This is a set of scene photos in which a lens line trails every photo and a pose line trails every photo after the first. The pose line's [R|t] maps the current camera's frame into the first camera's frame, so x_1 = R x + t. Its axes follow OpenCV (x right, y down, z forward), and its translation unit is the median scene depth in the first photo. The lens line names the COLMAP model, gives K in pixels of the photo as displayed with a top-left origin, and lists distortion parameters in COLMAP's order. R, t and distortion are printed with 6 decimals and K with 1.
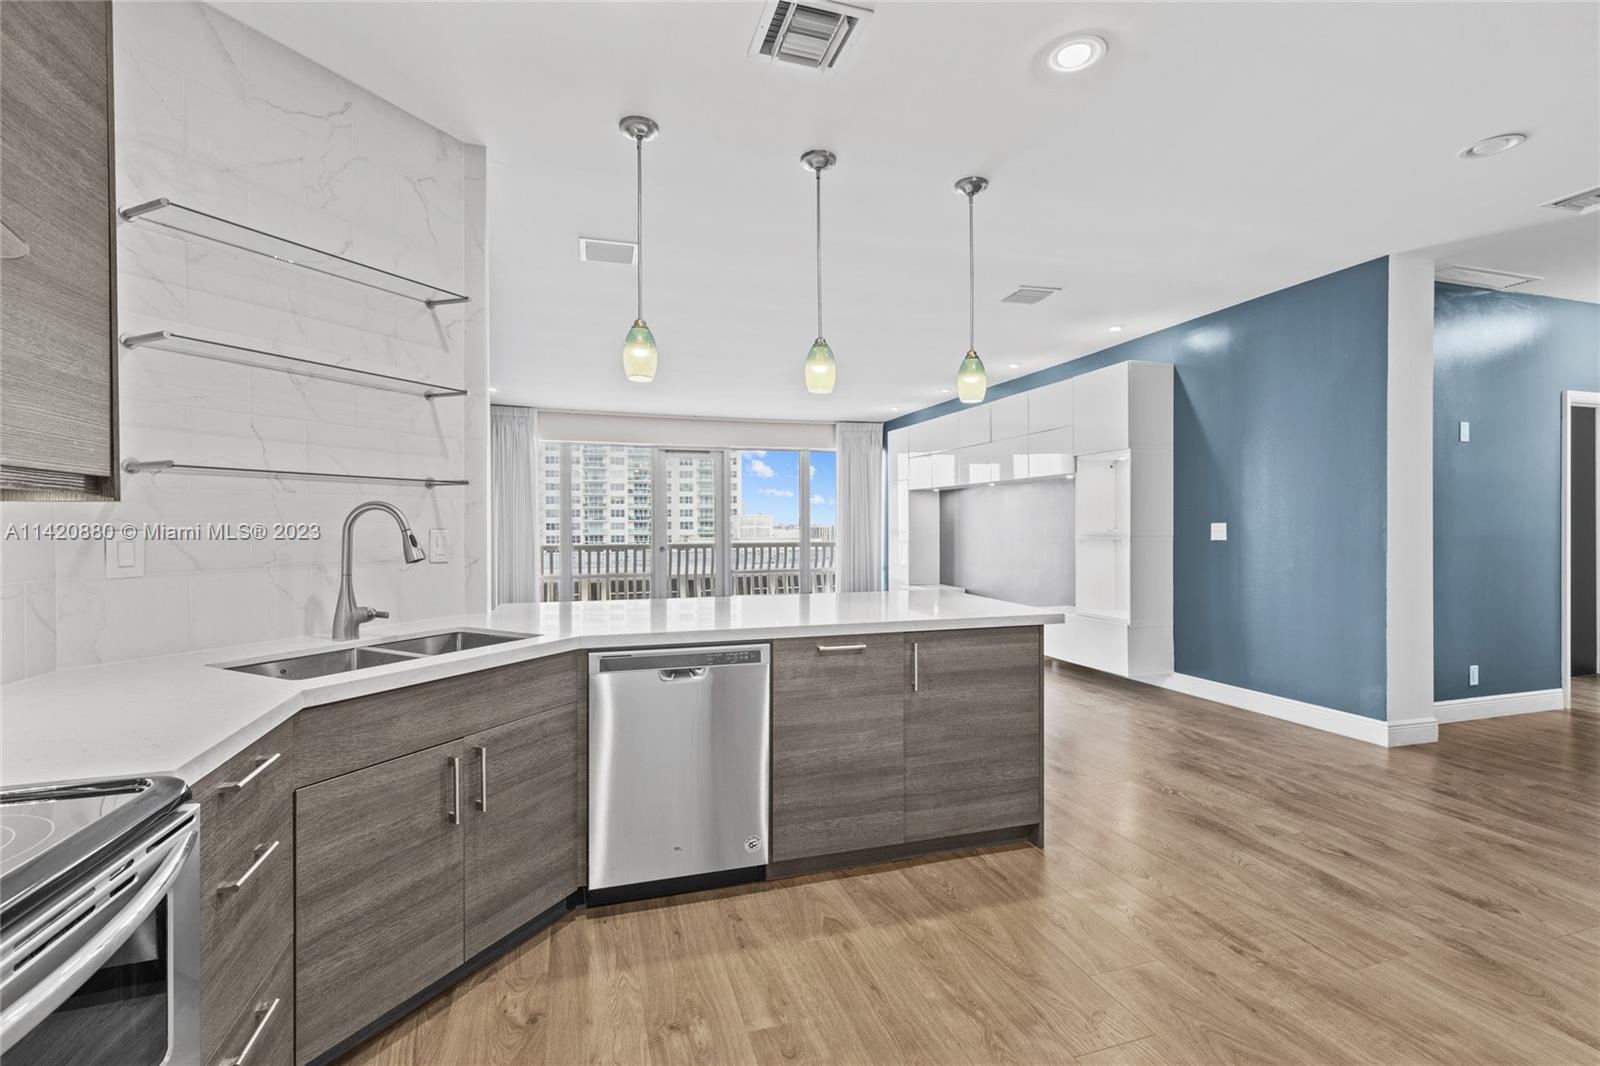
lens RADIAL K [[719.3, 0, 788.1], [0, 719.3, 525.0], [0, 0, 1]] dist [0.009736, -0.001744]
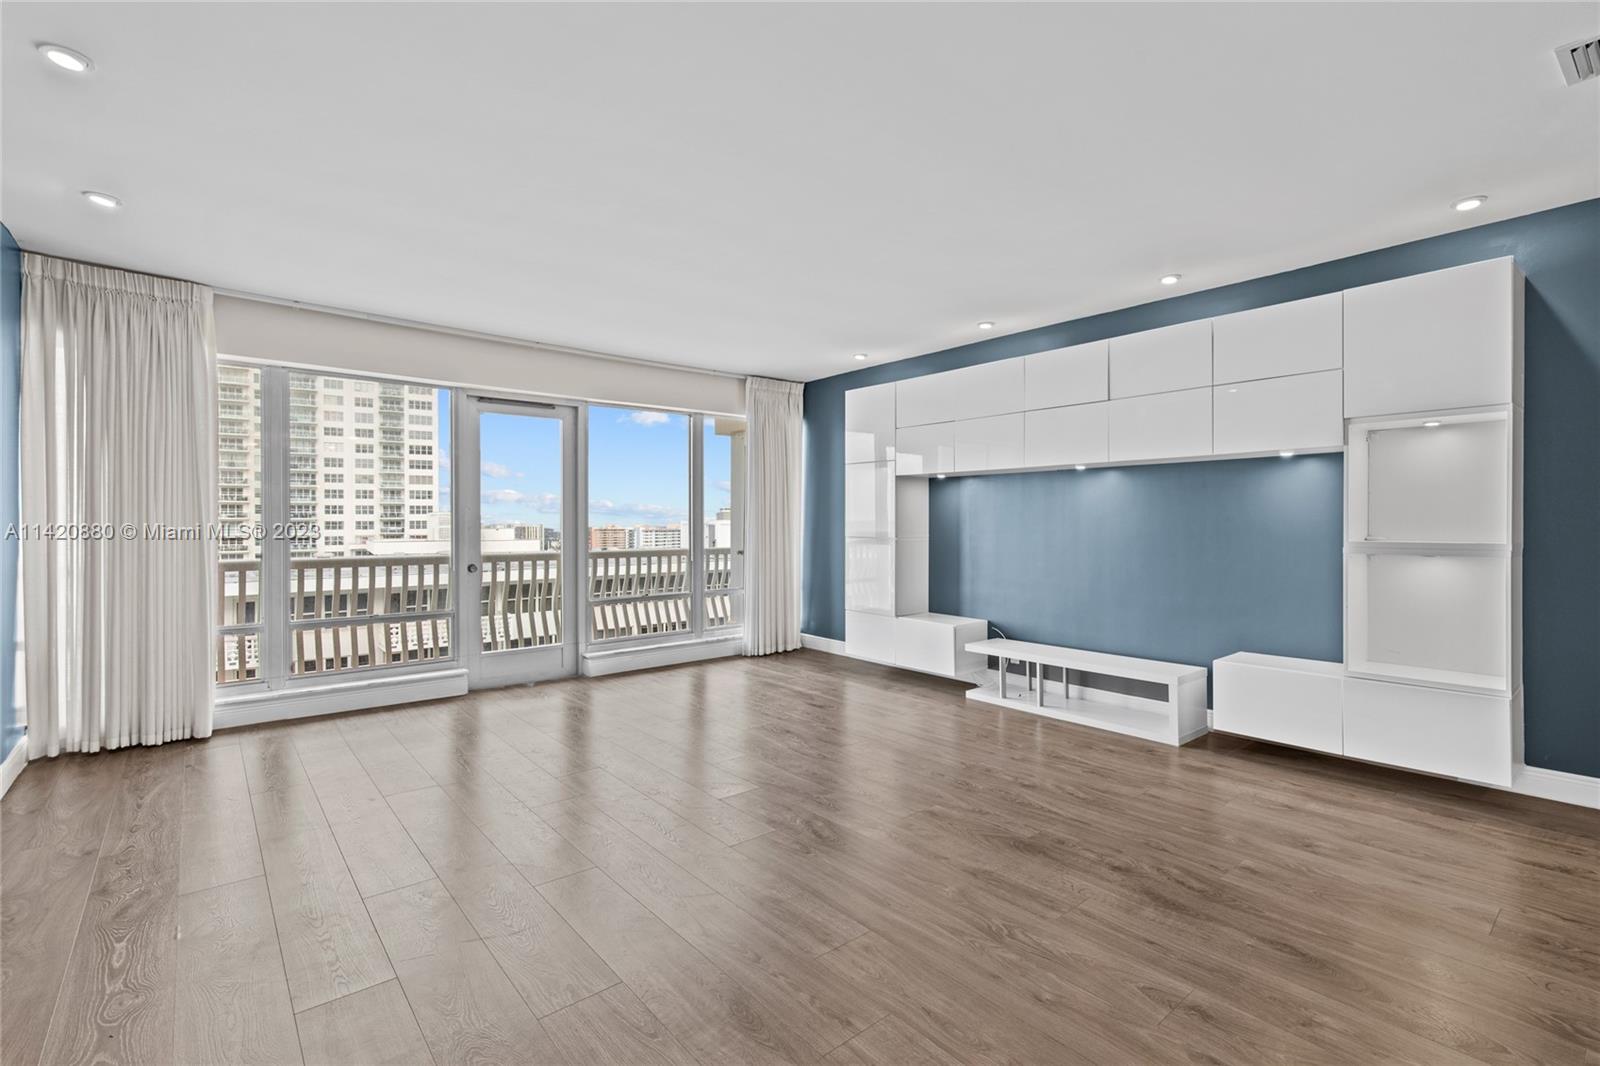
lens RADIAL K [[719.3, 0, 783.1], [0, 719.3, 524.0], [0, 0, 1]] dist [0.009736, -0.001744]
pose [[0.922339, 0.002240, 0.386375, -0.304792], [-0.001973, 0.999997, -0.001088, -0.004003], [-0.386377, 0.000241, 0.922341, 0.668481]]
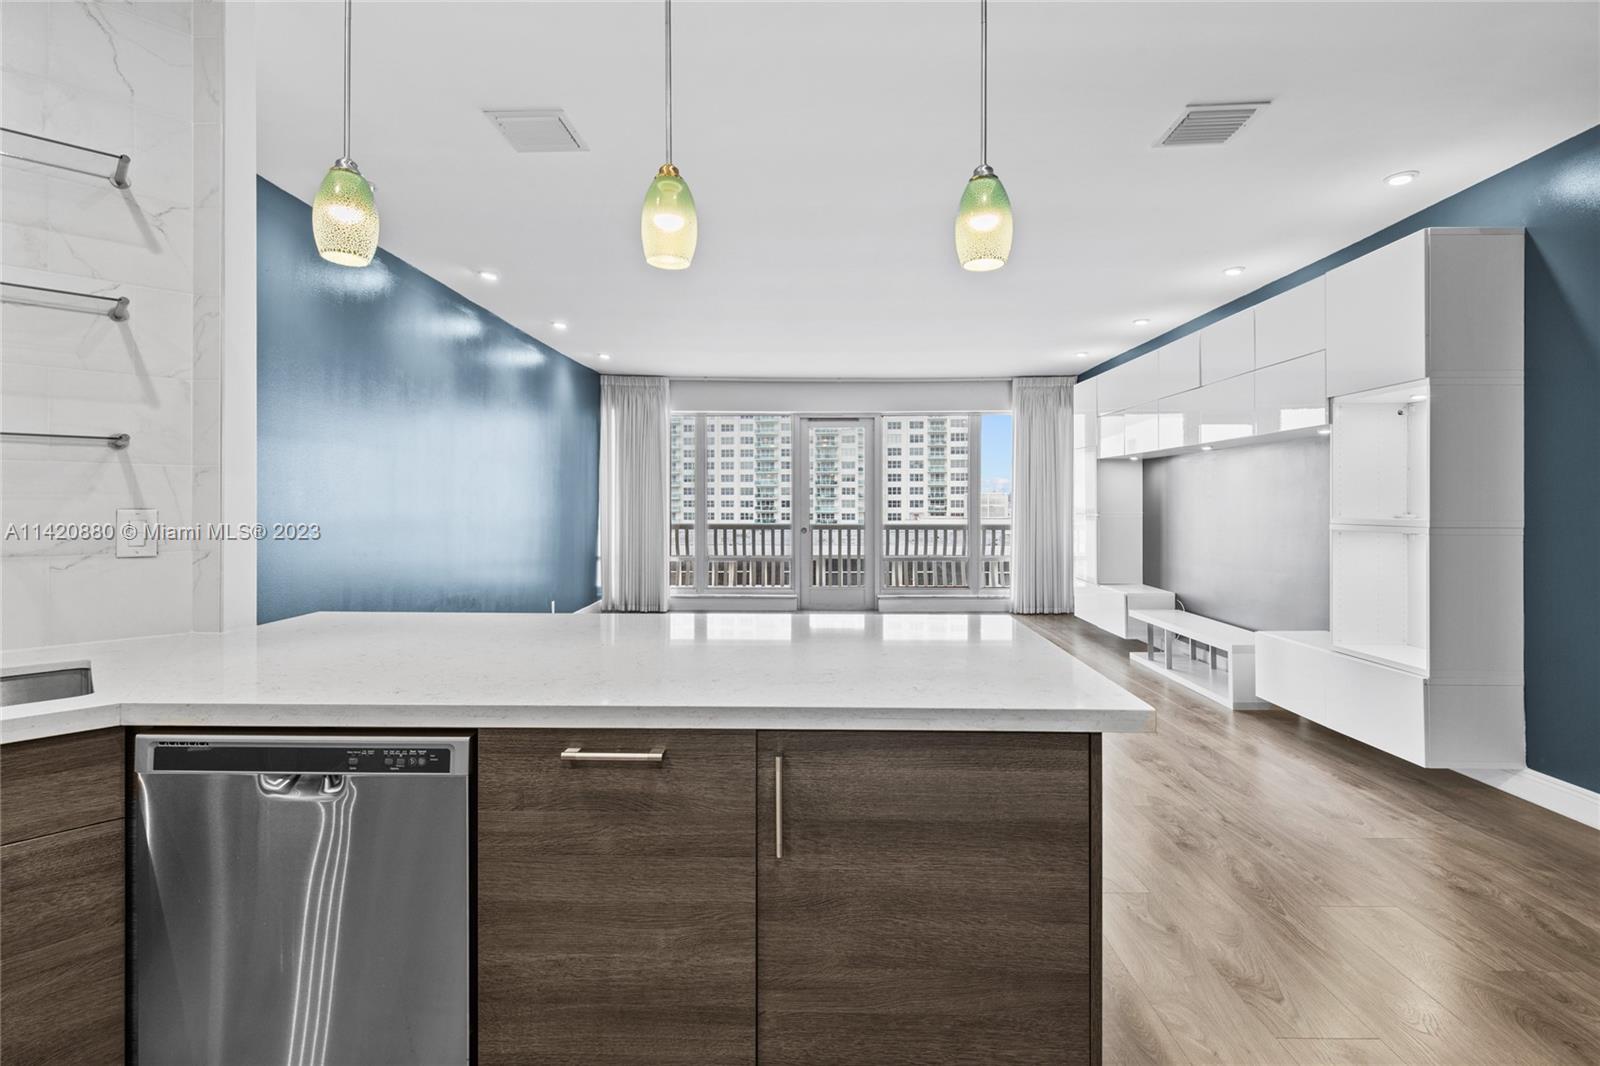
lens RADIAL K [[719.3, 0, 793.2], [0, 719.3, 499.9], [0, 0, 1]] dist [0.009736, -0.001744]
pose [[0.948935, 0.004030, -0.315445, 0.168002], [-0.005347, 0.999980, -0.003310, -0.001763], [0.315426, 0.004827, 0.948938, 0.275692]]
